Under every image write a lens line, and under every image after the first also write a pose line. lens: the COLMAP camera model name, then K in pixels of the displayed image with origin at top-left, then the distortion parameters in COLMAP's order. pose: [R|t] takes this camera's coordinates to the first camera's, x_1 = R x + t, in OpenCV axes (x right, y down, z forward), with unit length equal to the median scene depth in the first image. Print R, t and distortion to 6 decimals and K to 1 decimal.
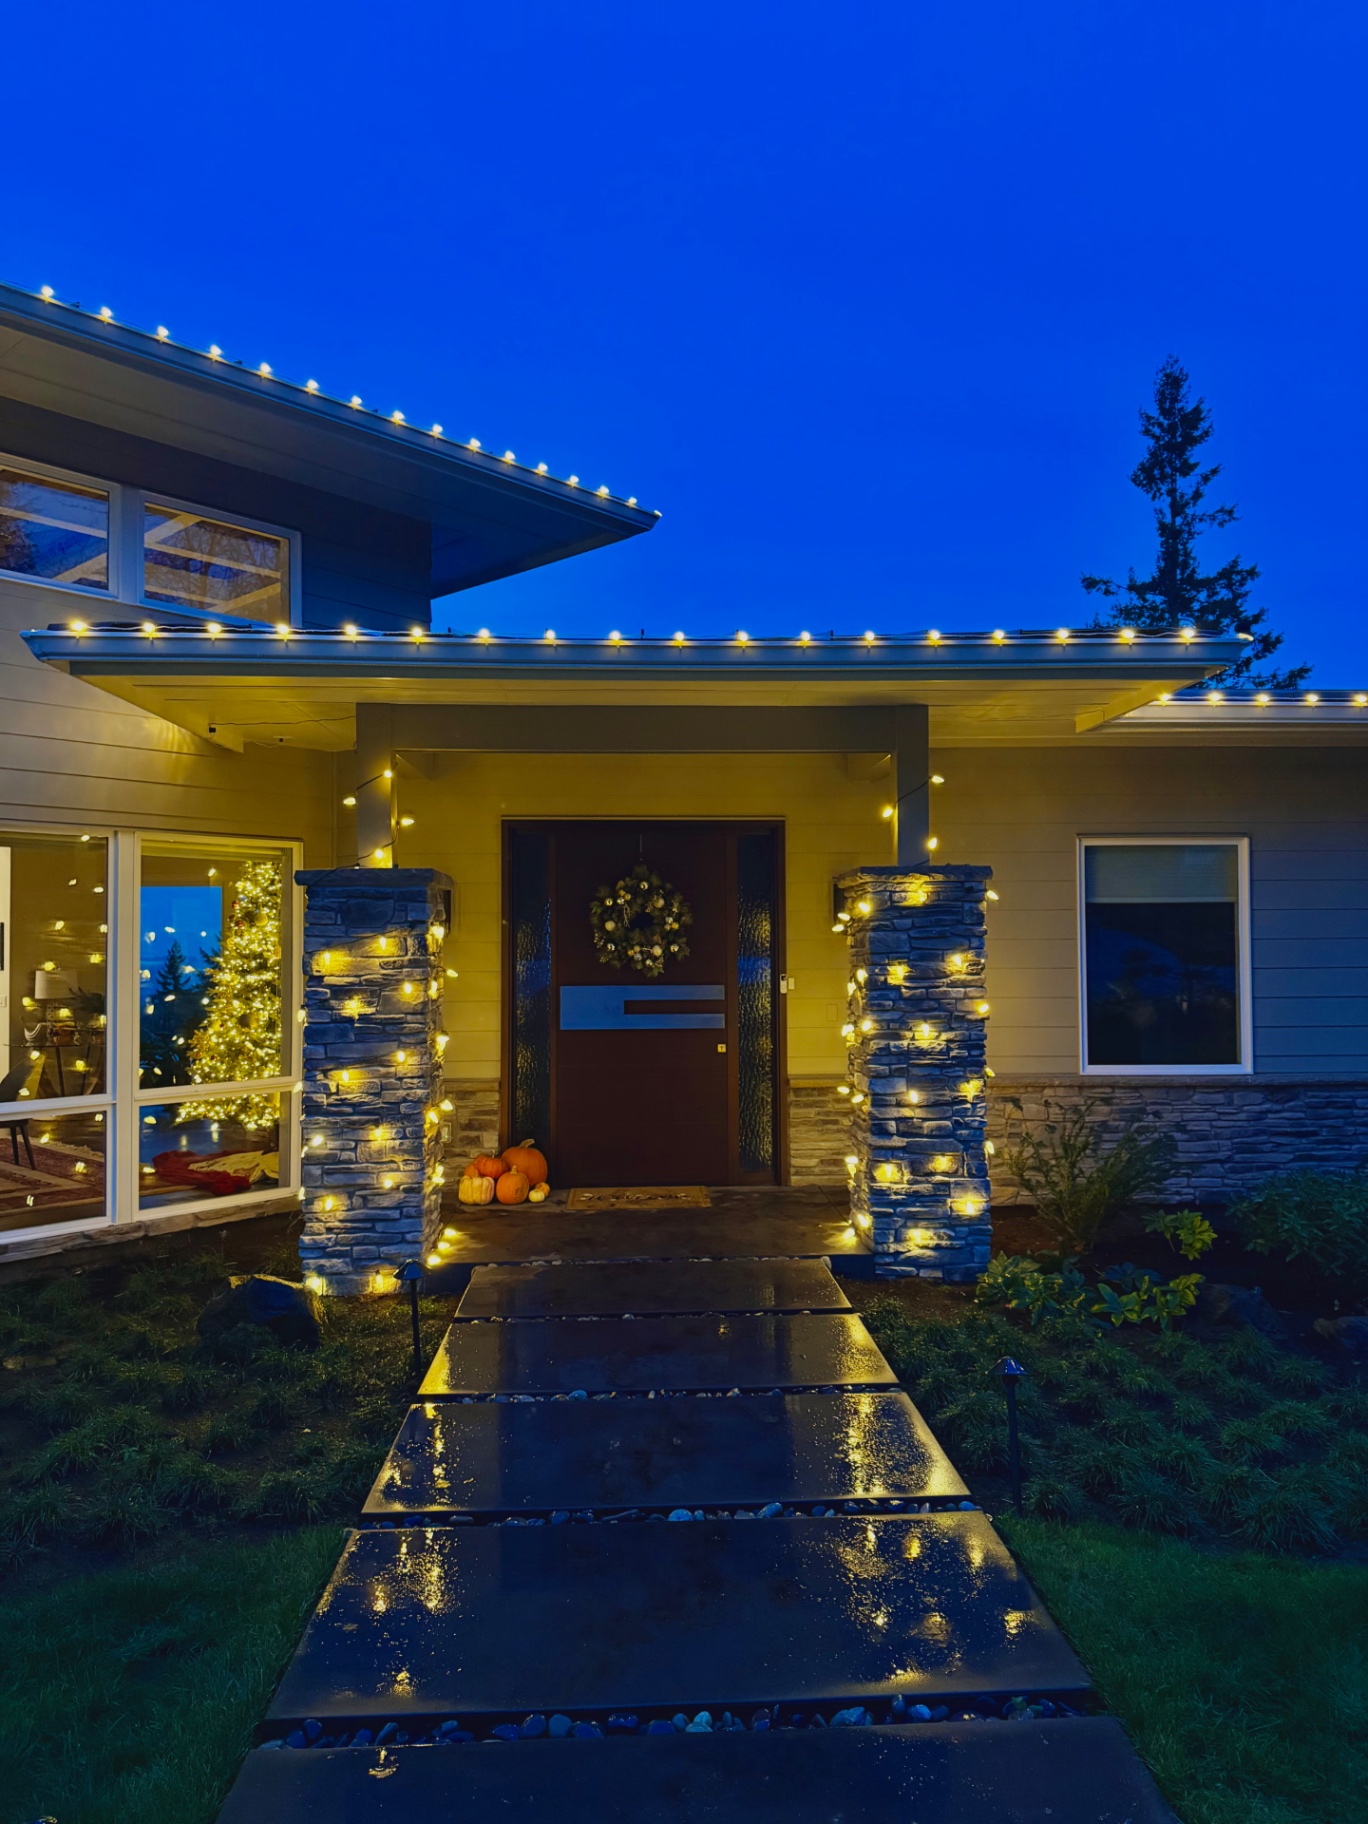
lens RADIAL K [[1271.5, 0, 684.7], [0, 1271.5, 873.9], [0, 0, 1]] dist [0.028103, -0.002810]
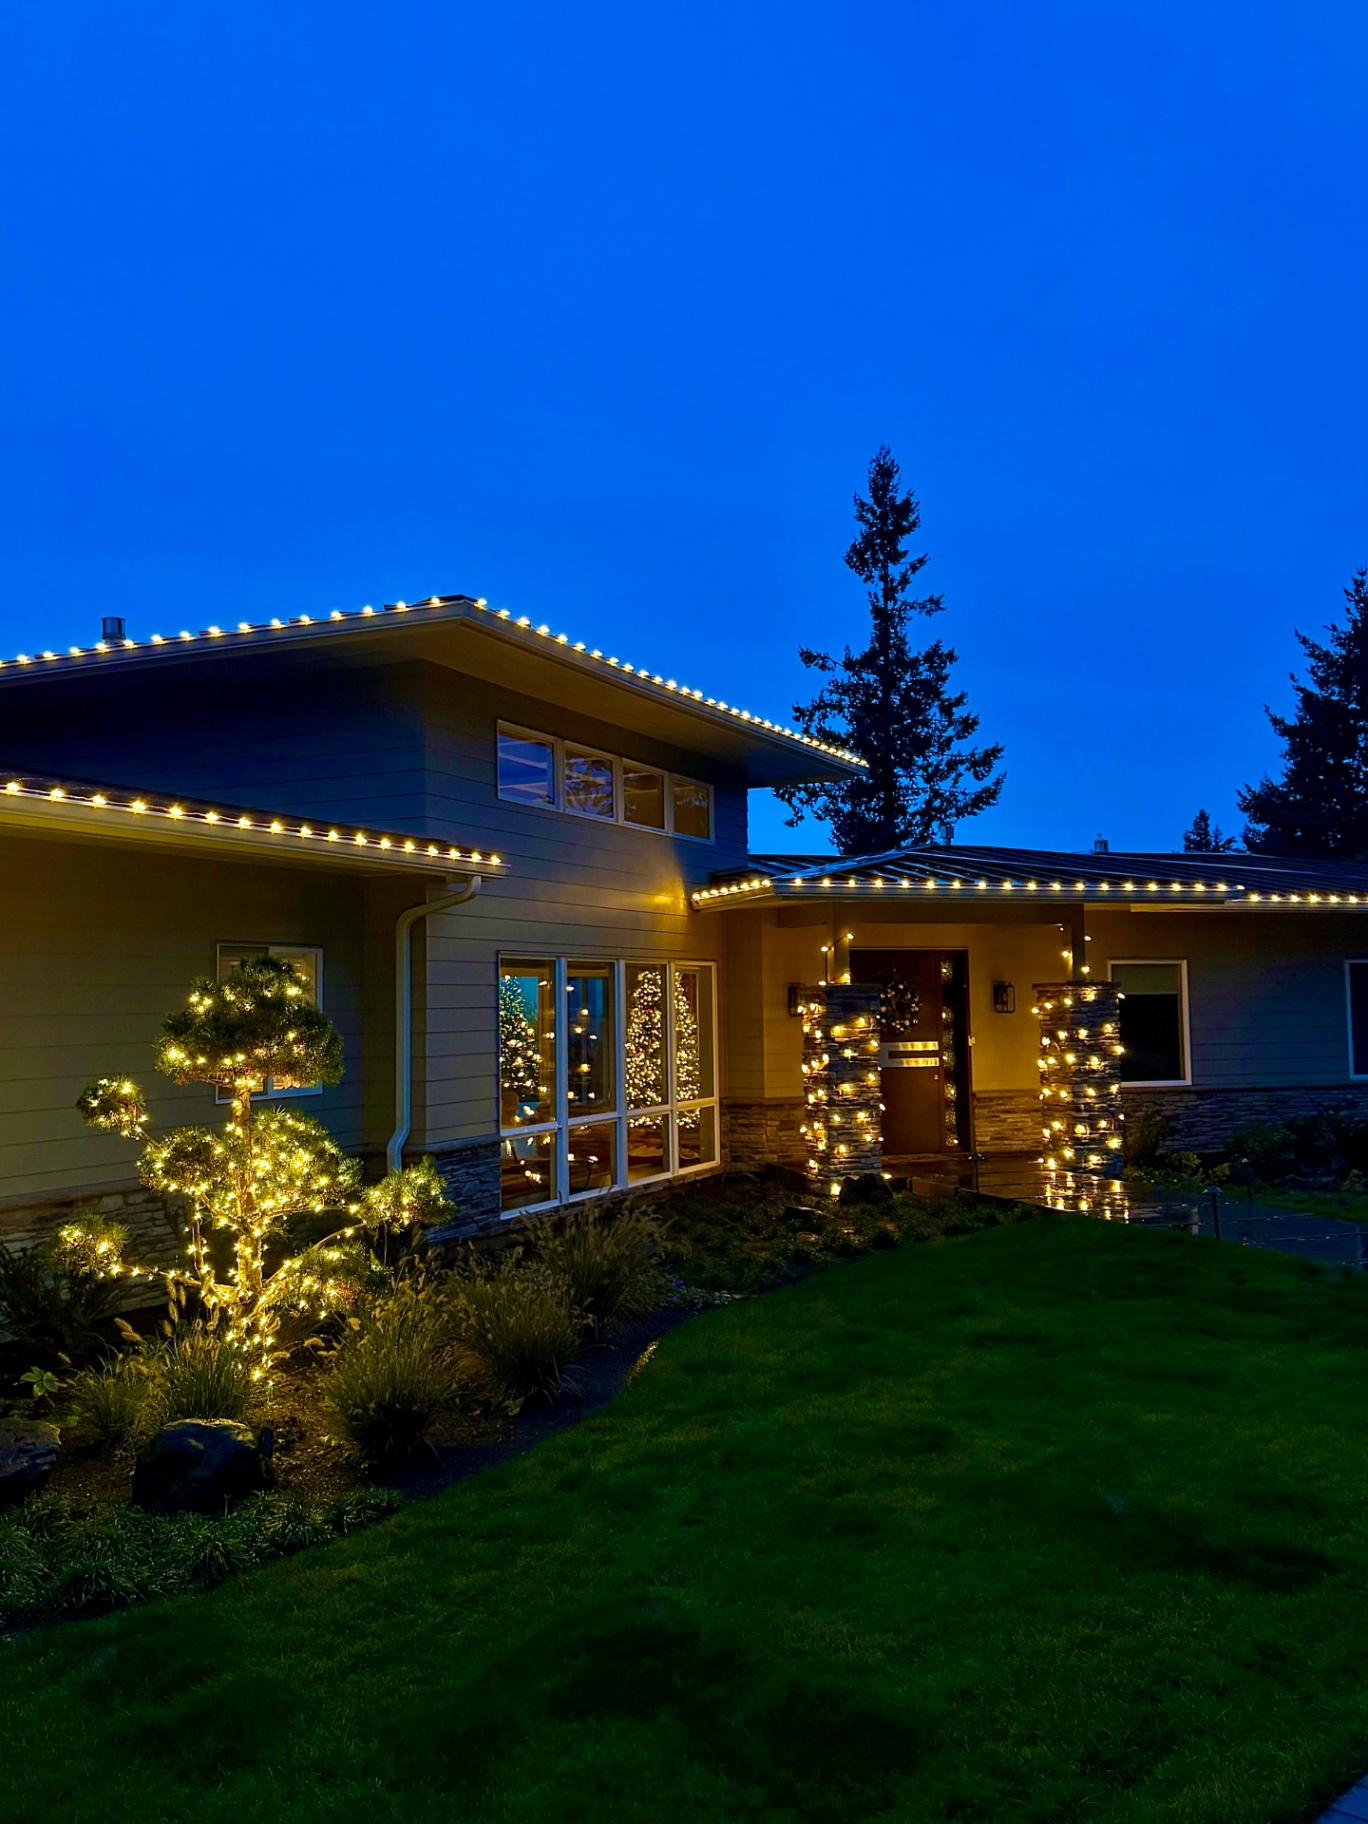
lens RADIAL K [[1382.2, 0, 684.0], [0, 1382.2, 912.0], [0, 0, 1]] dist [0.089608, -0.001388]
pose [[0.967006, 0.008607, 0.254608, -0.834125], [-0.005774, 0.999913, -0.011872, -0.071885], [-0.254688, 0.010010, 0.966971, -0.831620]]
